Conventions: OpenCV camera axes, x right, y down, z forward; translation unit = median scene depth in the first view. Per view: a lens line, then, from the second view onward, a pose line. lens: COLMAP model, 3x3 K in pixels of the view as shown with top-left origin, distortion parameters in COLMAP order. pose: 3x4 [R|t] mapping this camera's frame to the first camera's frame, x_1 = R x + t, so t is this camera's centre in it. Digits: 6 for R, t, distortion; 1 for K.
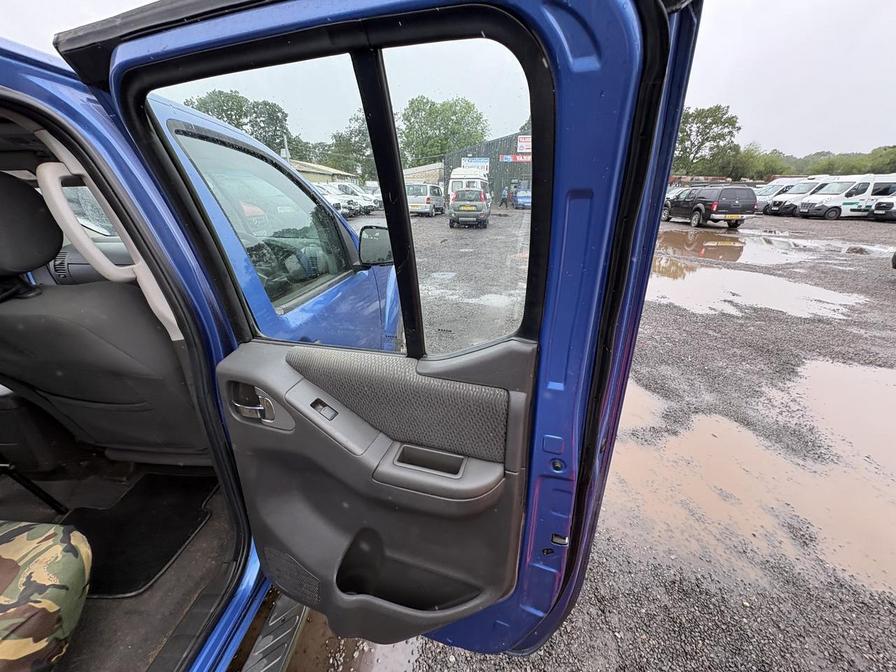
lens RADIAL K [[356.3, 0, 447.3], [0, 356.3, 337.4], [0, 0, 1]] dist [0.001127, -0.000211]
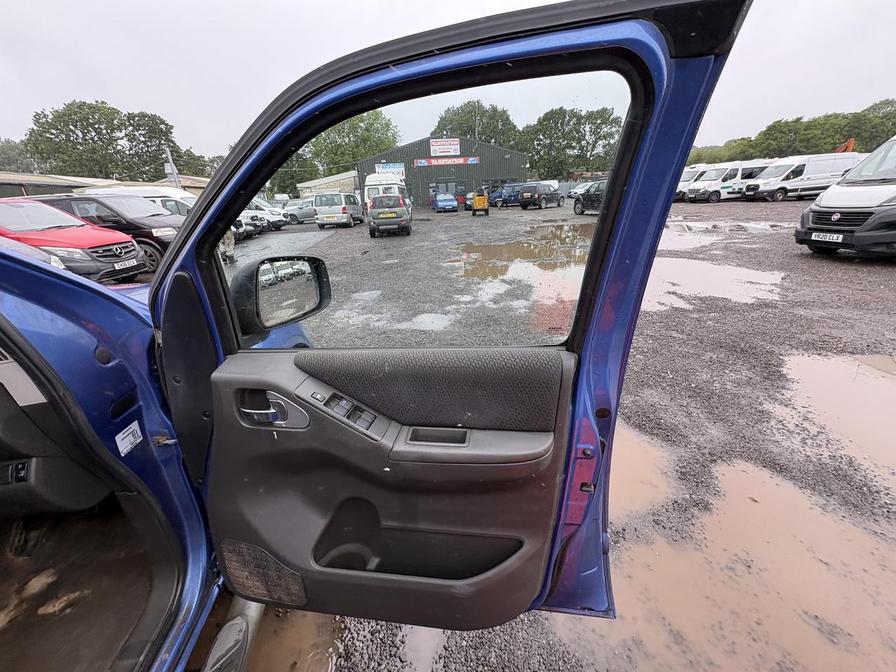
lens RADIAL K [[357.9, 0, 447.5], [0, 357.9, 334.8], [0, 0, 1]] dist [-0.000679, 0.000495]
pose [[0.976409, -0.129040, 0.173131, 0.006531], [0.132877, 0.991075, -0.010708, -0.016348], [-0.170204, 0.033460, 0.984841, 0.045432]]
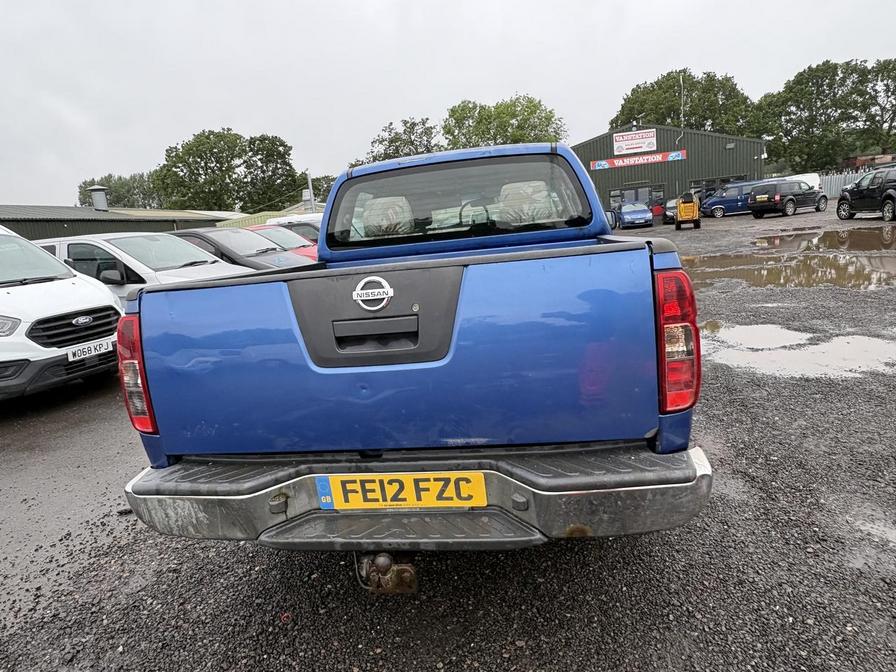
lens RADIAL K [[570.9, 0, 445.5], [0, 570.9, 338.4], [0, 0, 1]] dist [-0.000095, -0.000239]
pose [[0.989004, -0.088584, -0.118425, -0.057004], [0.064271, 0.978637, -0.195292, 0.069670], [0.133195, 0.185533, 0.973569, -0.151065]]
